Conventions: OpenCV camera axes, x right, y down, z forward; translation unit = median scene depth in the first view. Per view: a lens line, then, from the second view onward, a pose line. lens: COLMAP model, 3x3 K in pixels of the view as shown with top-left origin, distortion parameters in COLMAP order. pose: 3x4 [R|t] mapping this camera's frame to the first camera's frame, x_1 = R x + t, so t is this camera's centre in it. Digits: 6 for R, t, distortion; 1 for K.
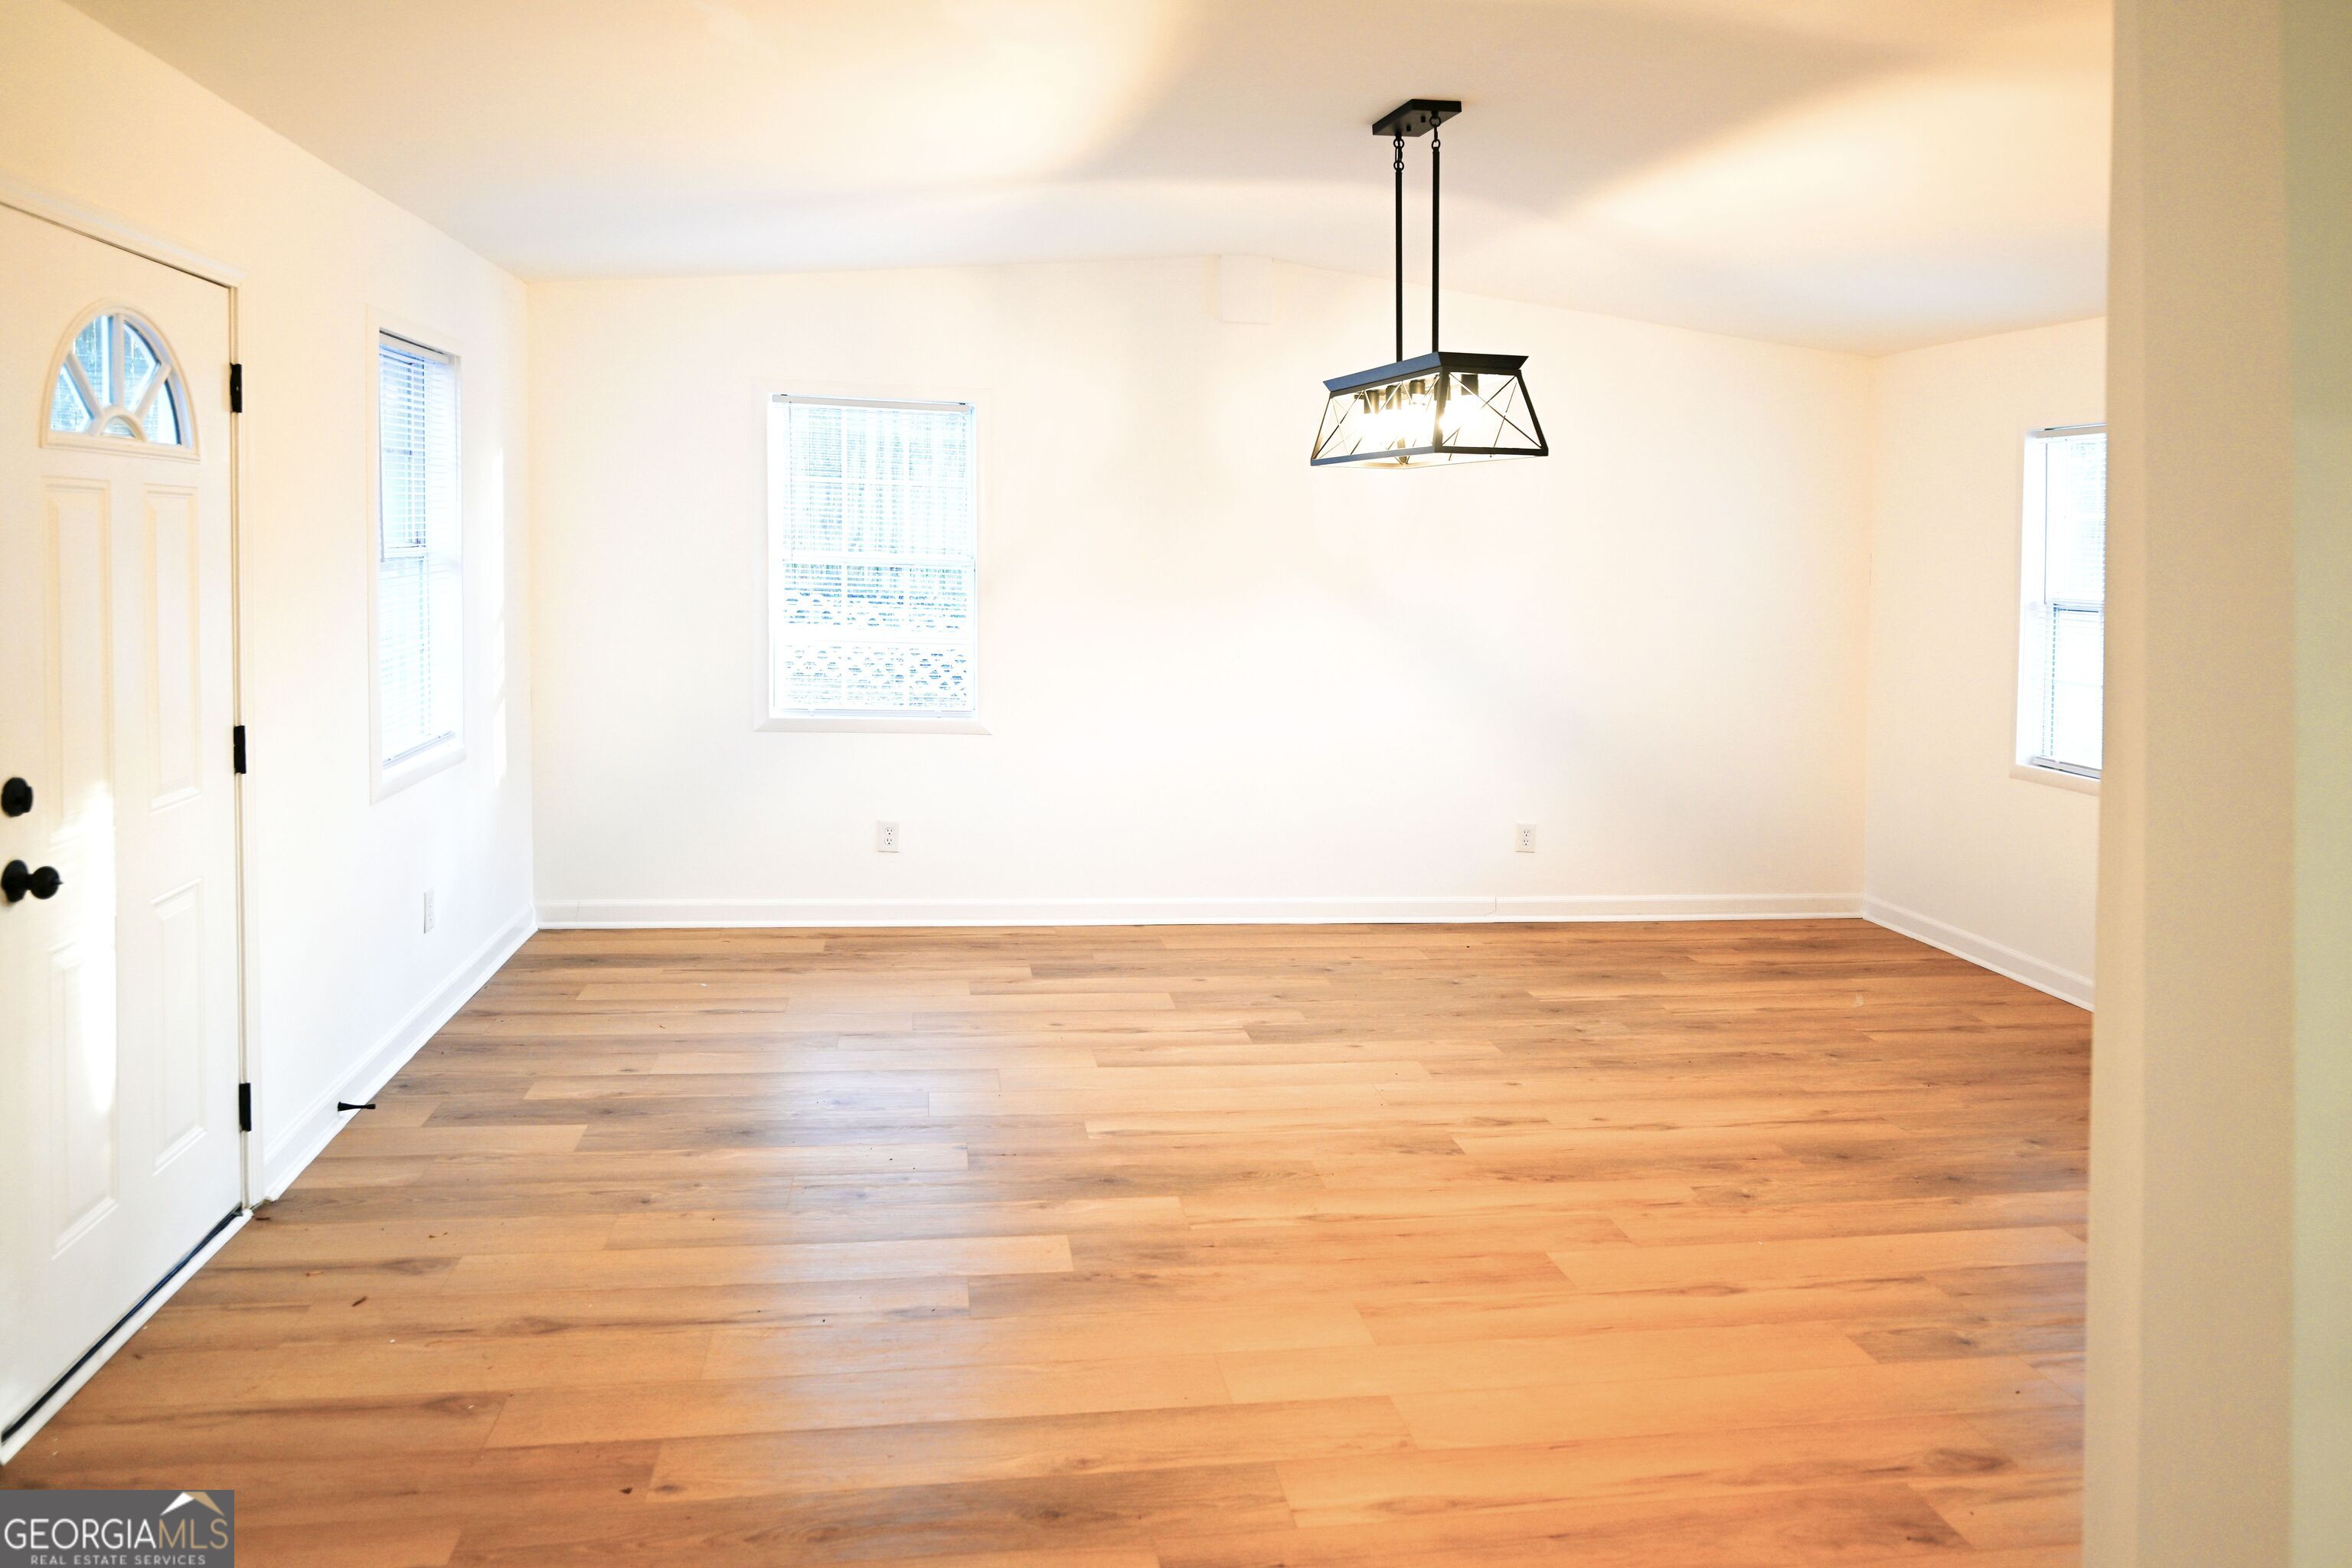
lens RADIAL K [[1603.8, 0, 1189.0], [0, 1603.8, 770.9], [0, 0, 1]] dist [0.000250, 0.000046]
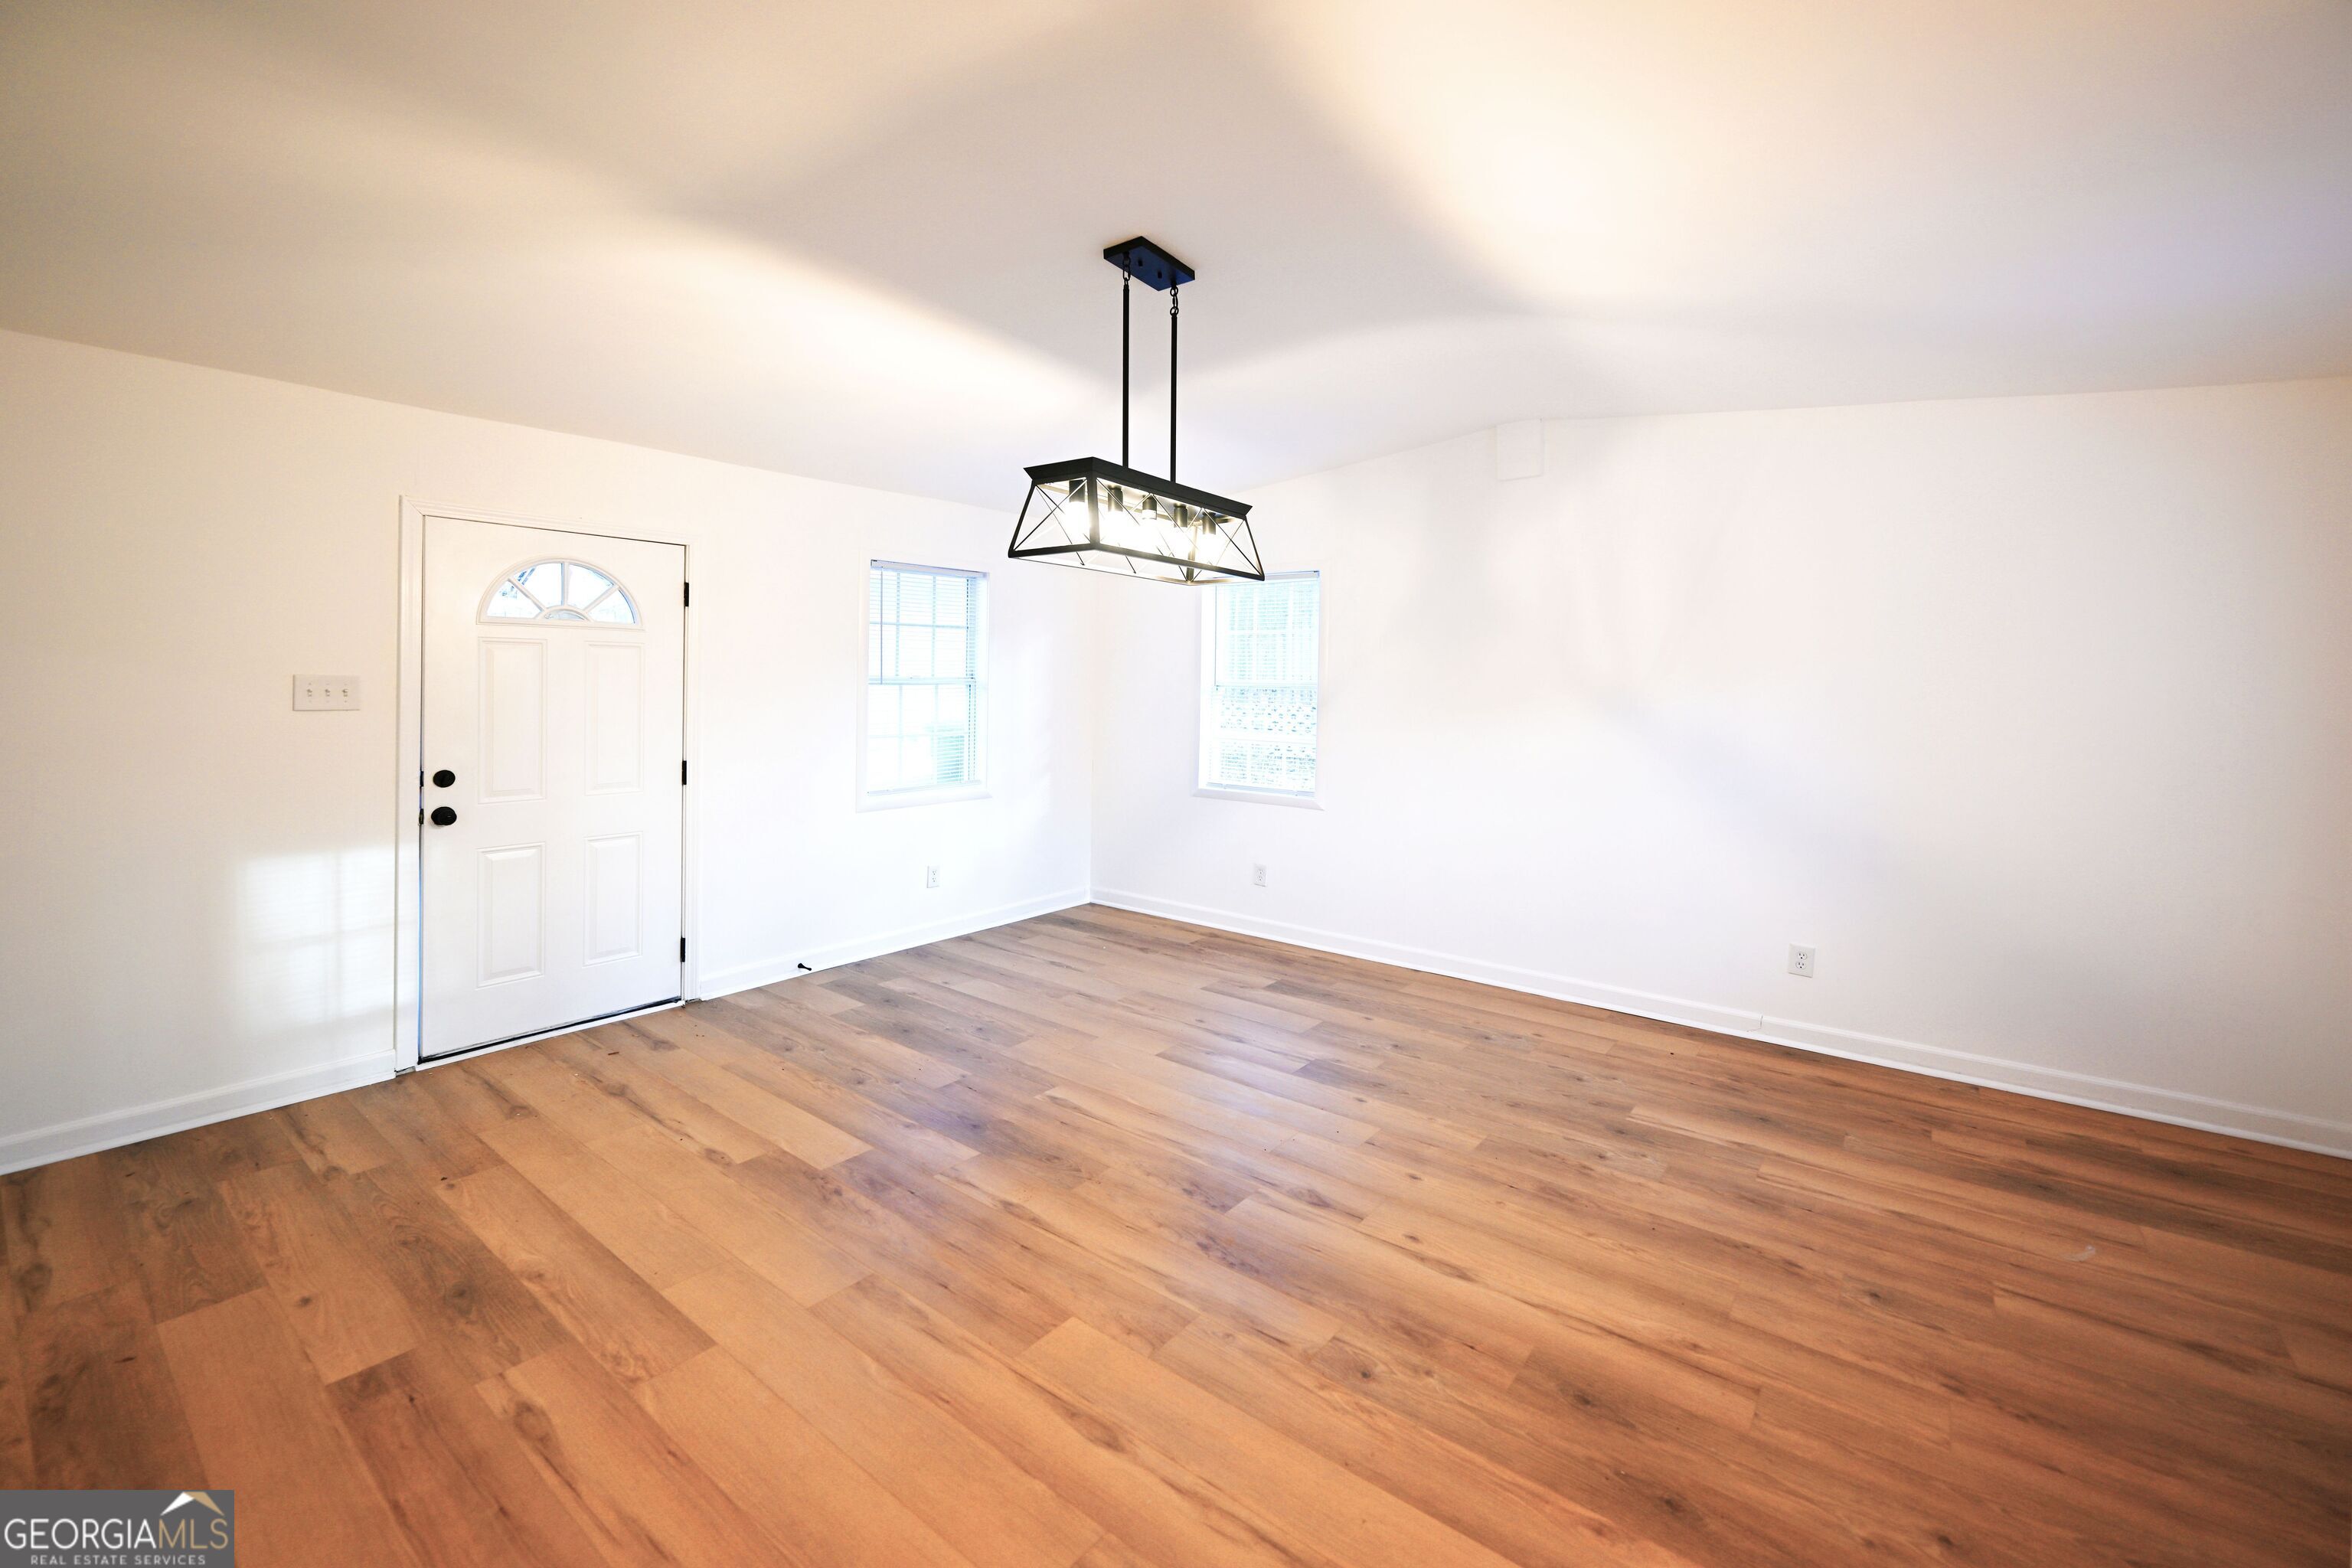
lens RADIAL K [[975.4, 0, 1181.5], [0, 975.4, 801.9], [0, 0, 1]] dist [-0.001068, 0.000388]
pose [[0.676233, 0.068337, -0.733512, 0.696036], [-0.093427, 0.995604, 0.006623, -0.040755], [0.730740, 0.064052, 0.679645, 0.590663]]
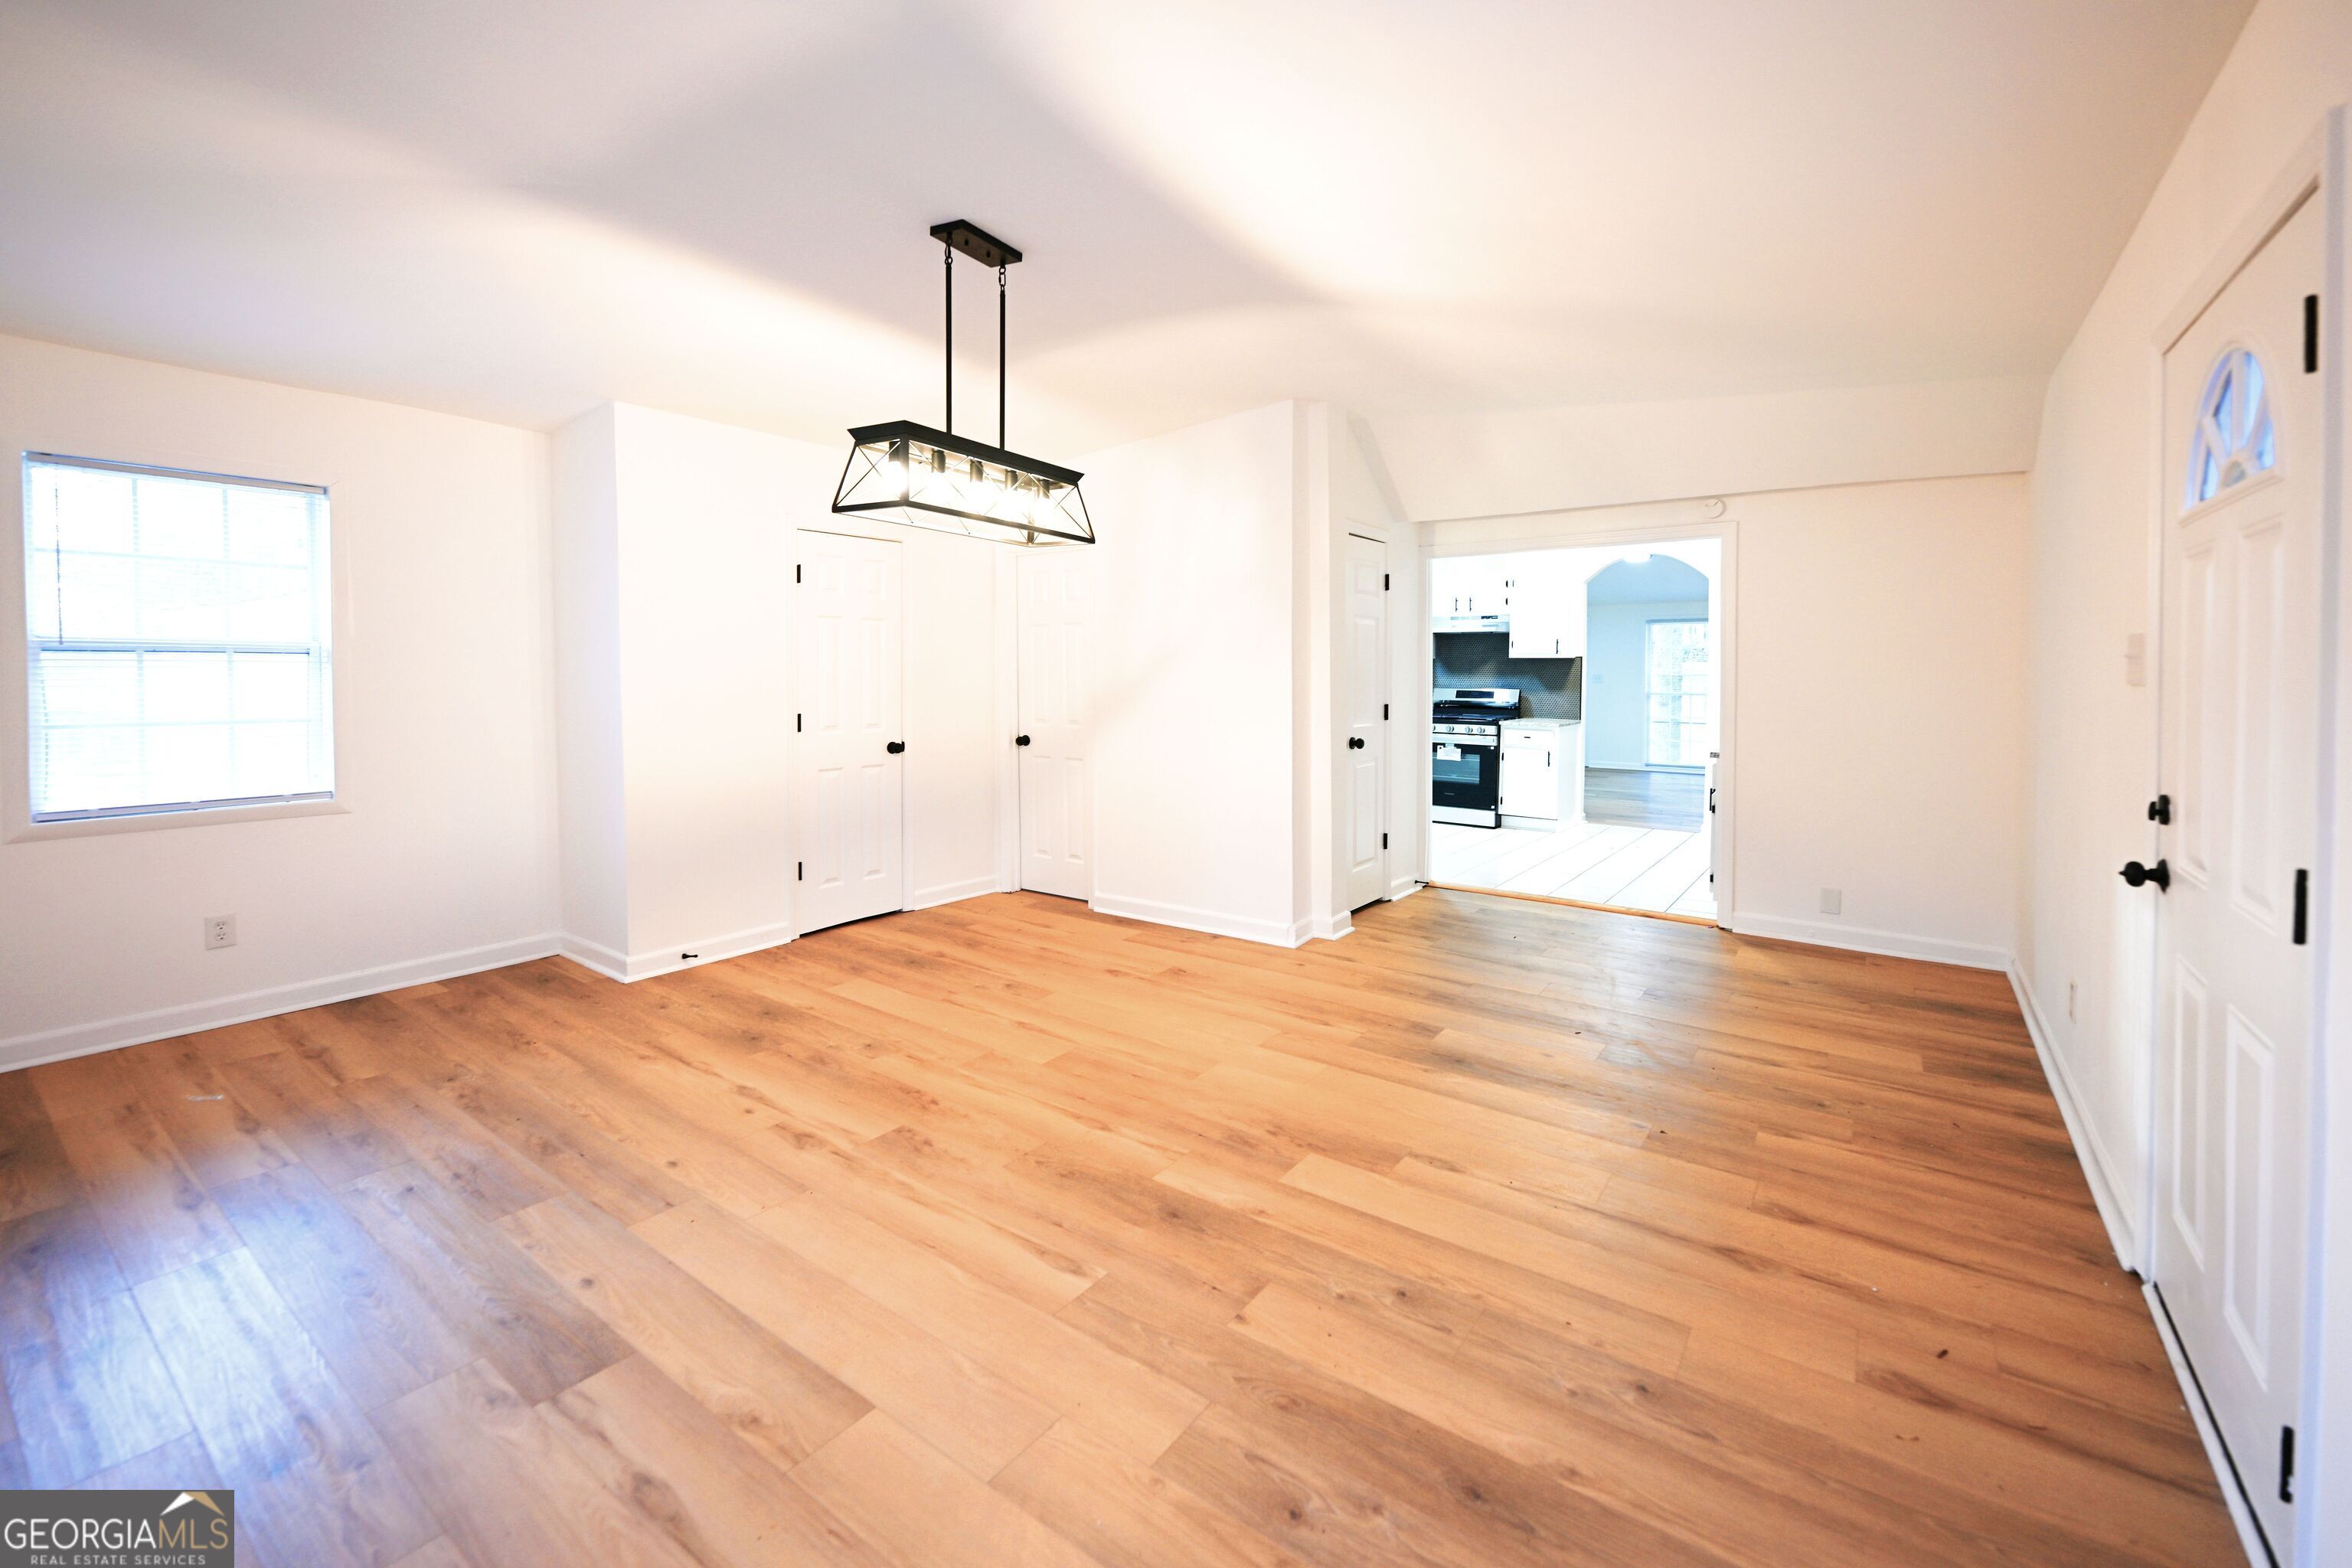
lens RADIAL K [[975.4, 0, 1185.2], [0, 975.4, 747.2], [0, 0, 1]] dist [-0.001068, 0.000388]
pose [[-0.707649, -0.089462, 0.700878, -0.500470], [0.073250, 0.977318, 0.198706, -0.173523], [-0.702757, 0.191953, -0.685045, 1.462670]]
